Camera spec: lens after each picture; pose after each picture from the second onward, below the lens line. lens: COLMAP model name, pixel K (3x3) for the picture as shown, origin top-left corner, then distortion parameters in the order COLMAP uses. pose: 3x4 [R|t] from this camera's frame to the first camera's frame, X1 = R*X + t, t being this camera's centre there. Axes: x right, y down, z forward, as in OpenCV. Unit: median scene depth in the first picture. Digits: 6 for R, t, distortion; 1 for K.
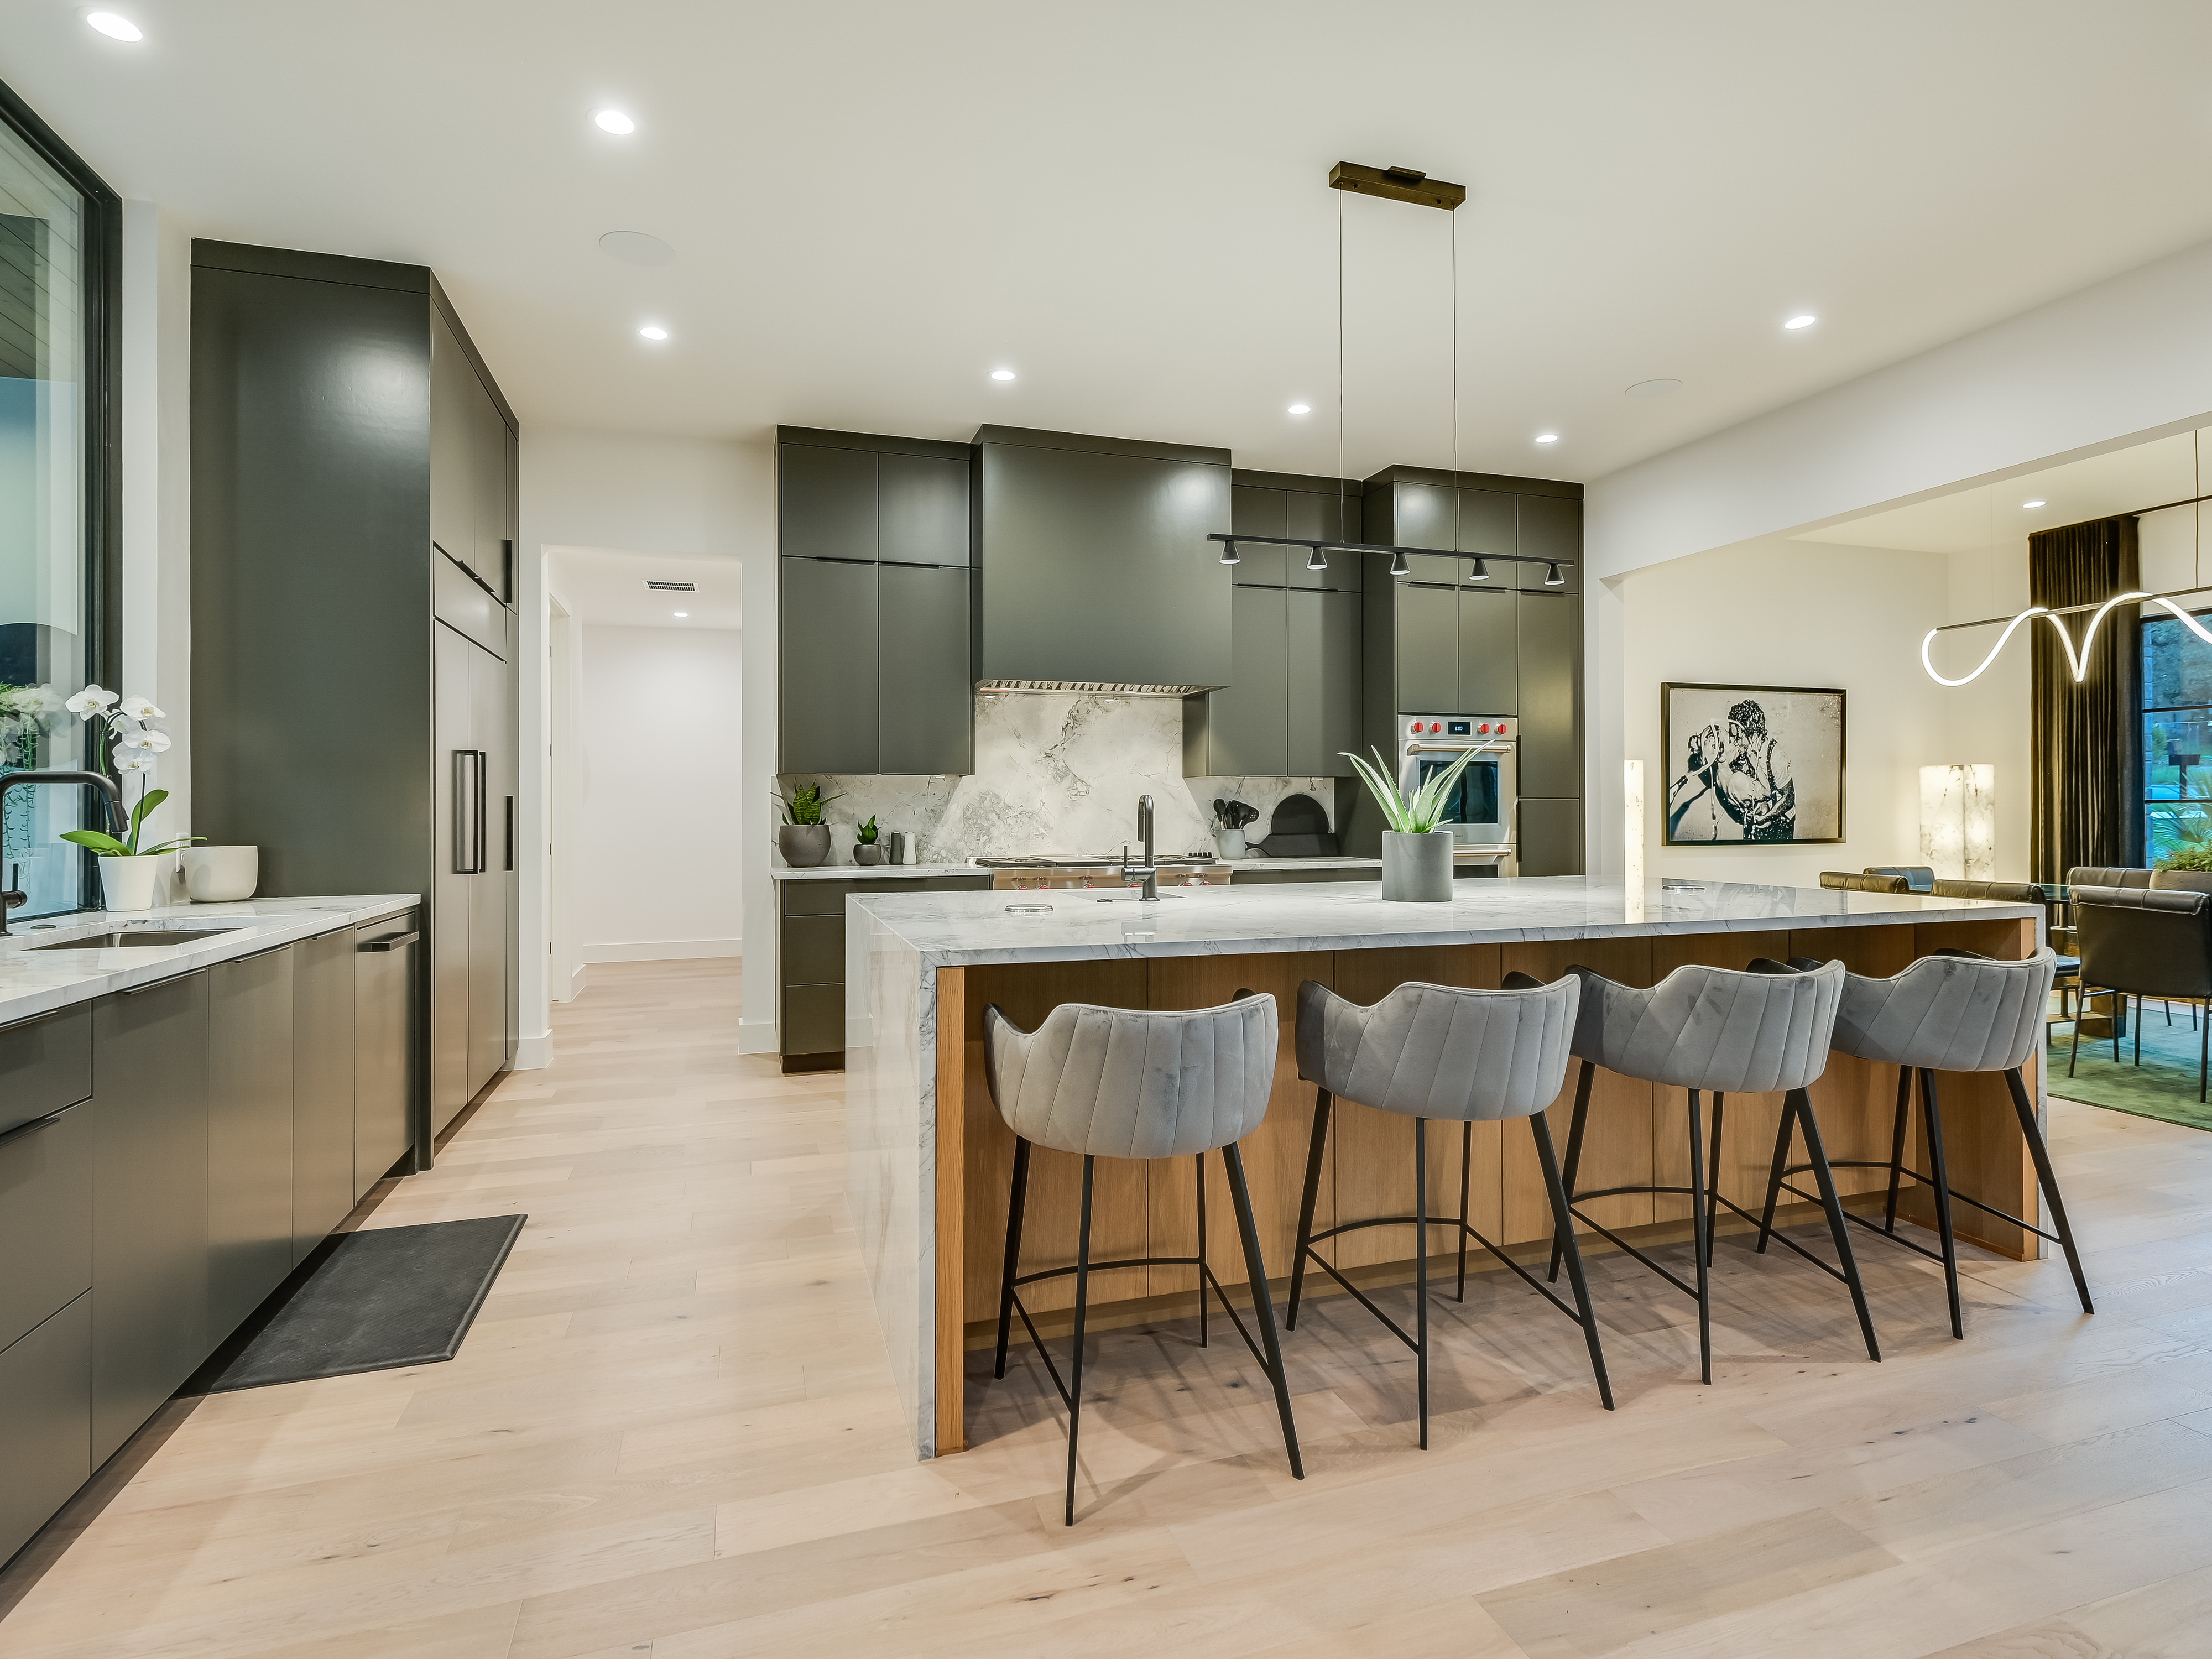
lens RADIAL K [[1102.8, 0, 1112.6], [0, 1102.8, 812.8], [0, 0, 1]] dist [-0.004586, 0.000905]
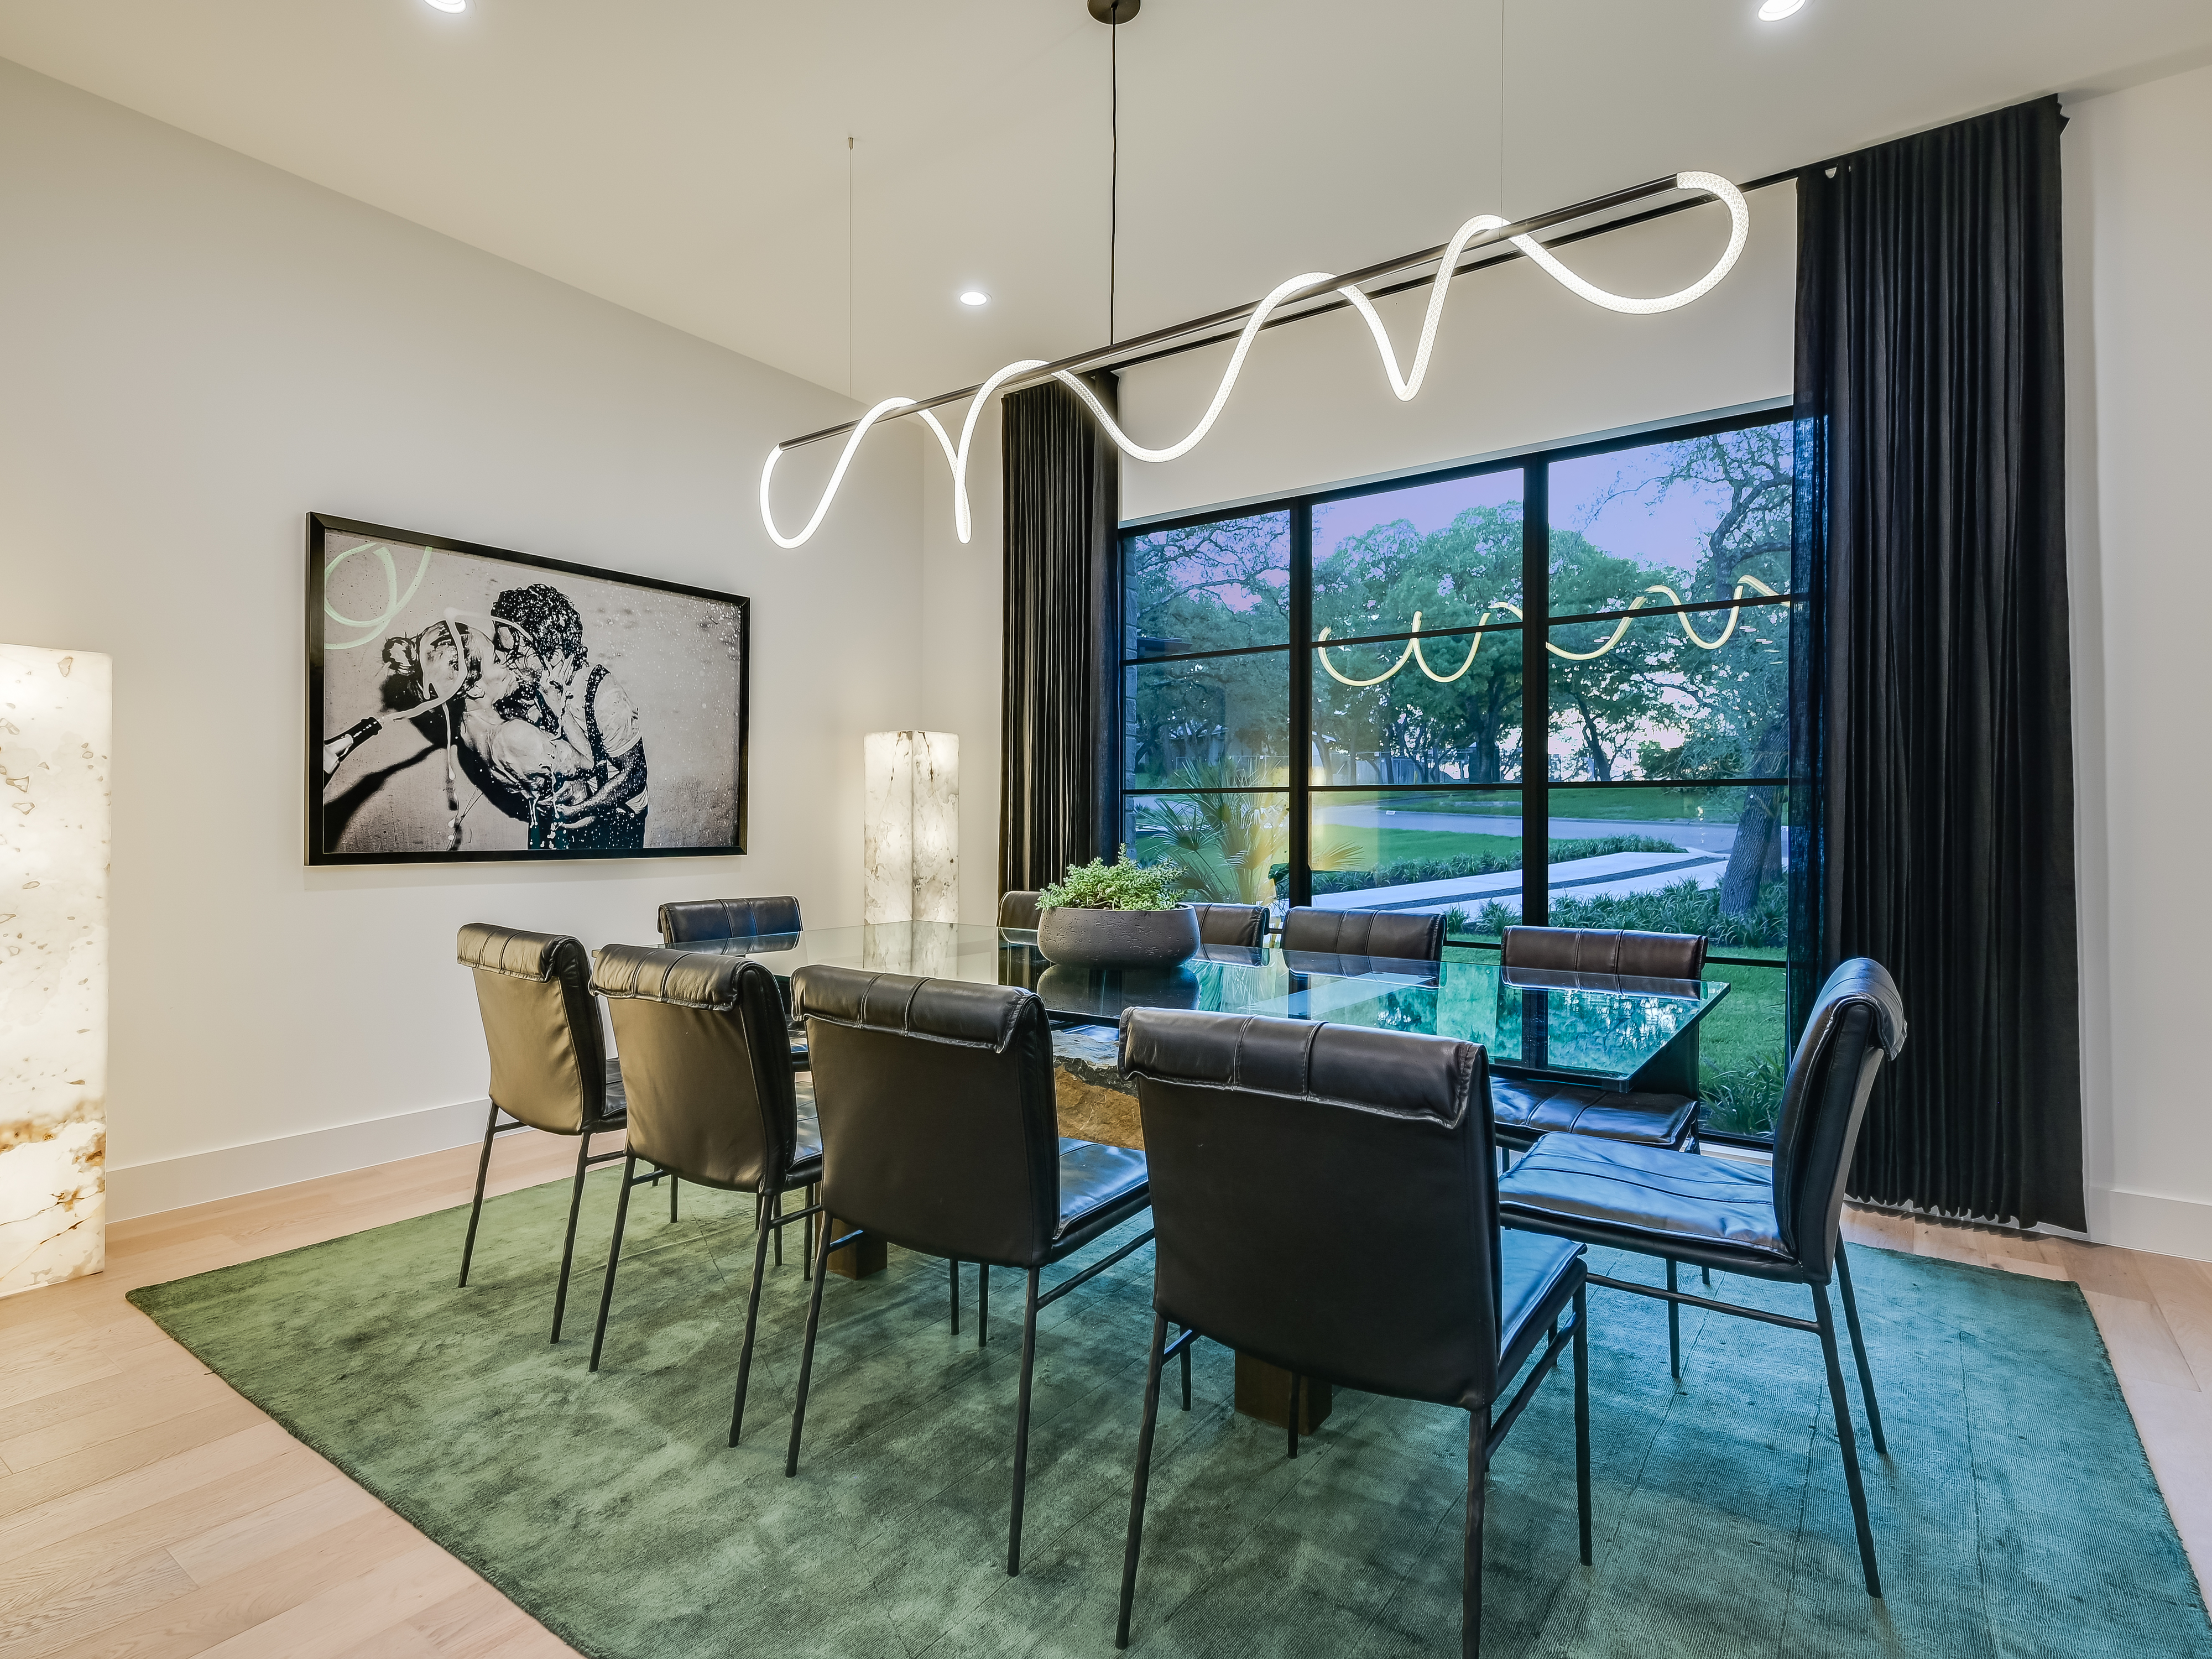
lens RADIAL K [[1126.6, 0, 1080.0], [0, 1126.6, 824.1], [0, 0, 1]] dist [0.003429, 0.000720]
pose [[0.816048, 0.006436, 0.577948, 0.482668], [-0.006660, 0.999976, -0.001731, 0.011251], [-0.577946, -0.002437, 0.816072, 0.415419]]
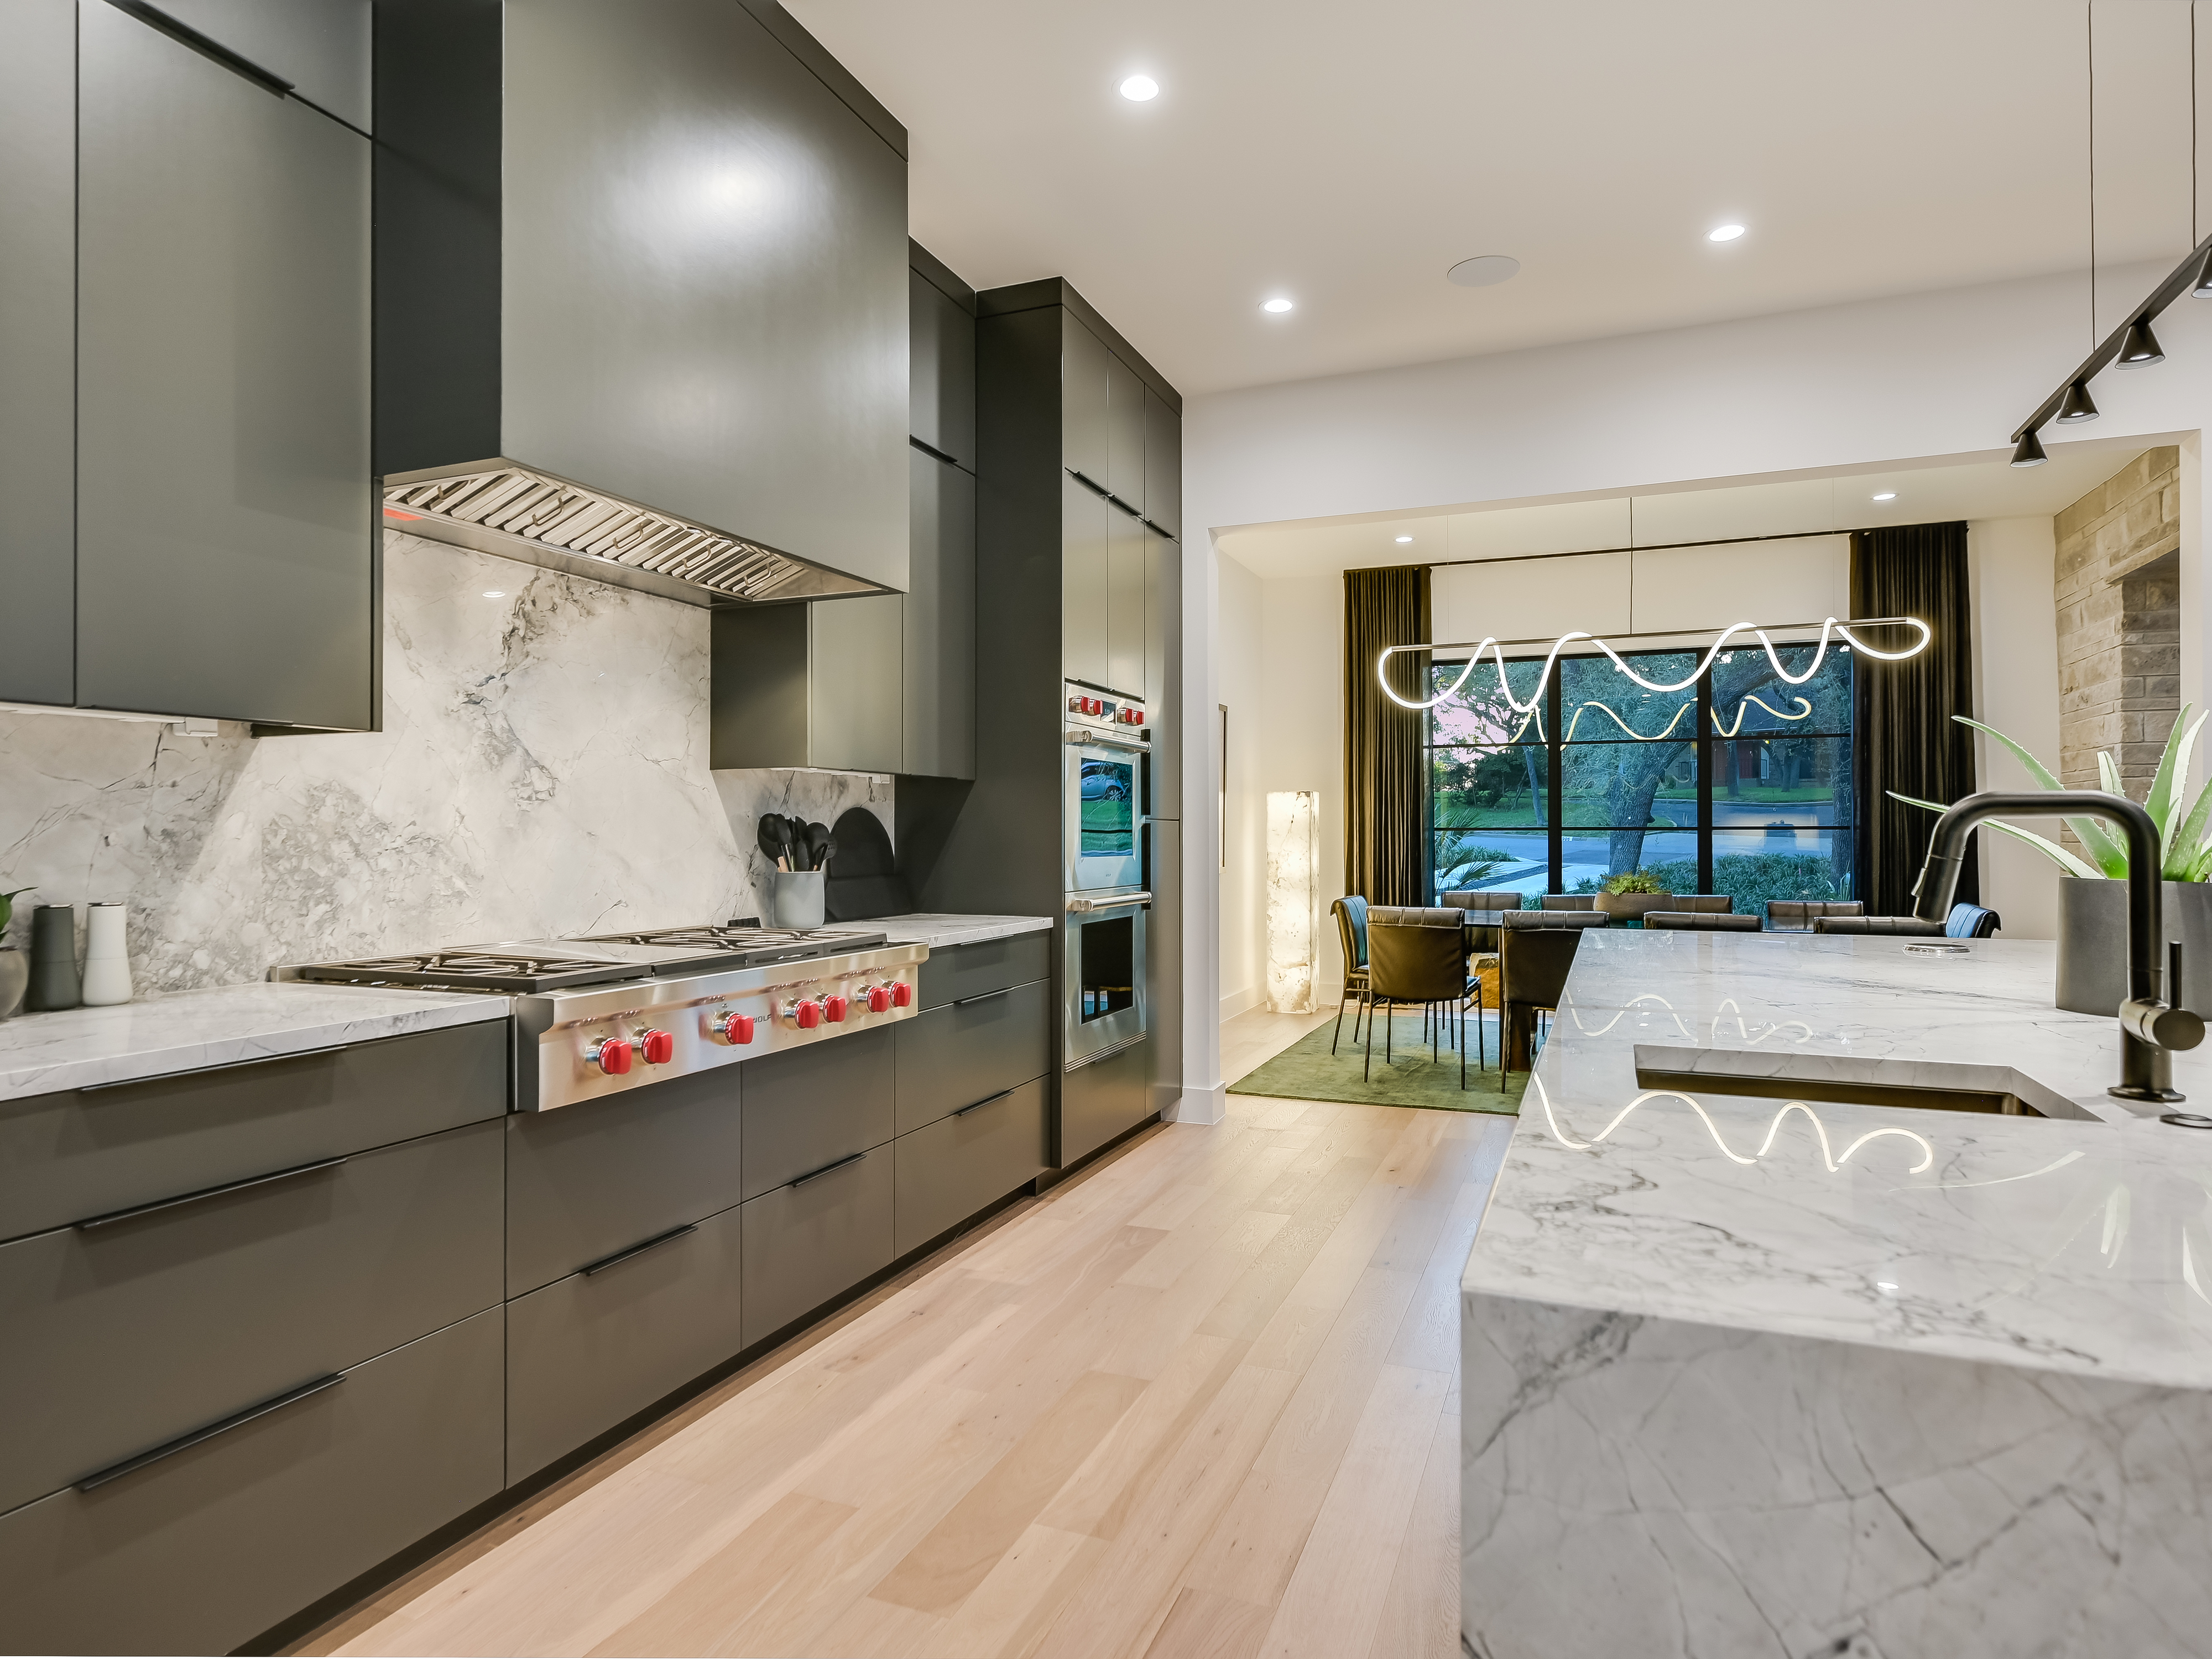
lens RADIAL K [[1226.0, 0, 1075.5], [0, 1226.0, 843.0], [0, 0, 1]] dist [-0.005115, 0.000754]
pose [[0.666532, -0.003203, 0.745469, -0.198086], [0.003750, 0.999993, 0.000943, 0.001100], [-0.745467, 0.002168, 0.666539, 0.424859]]
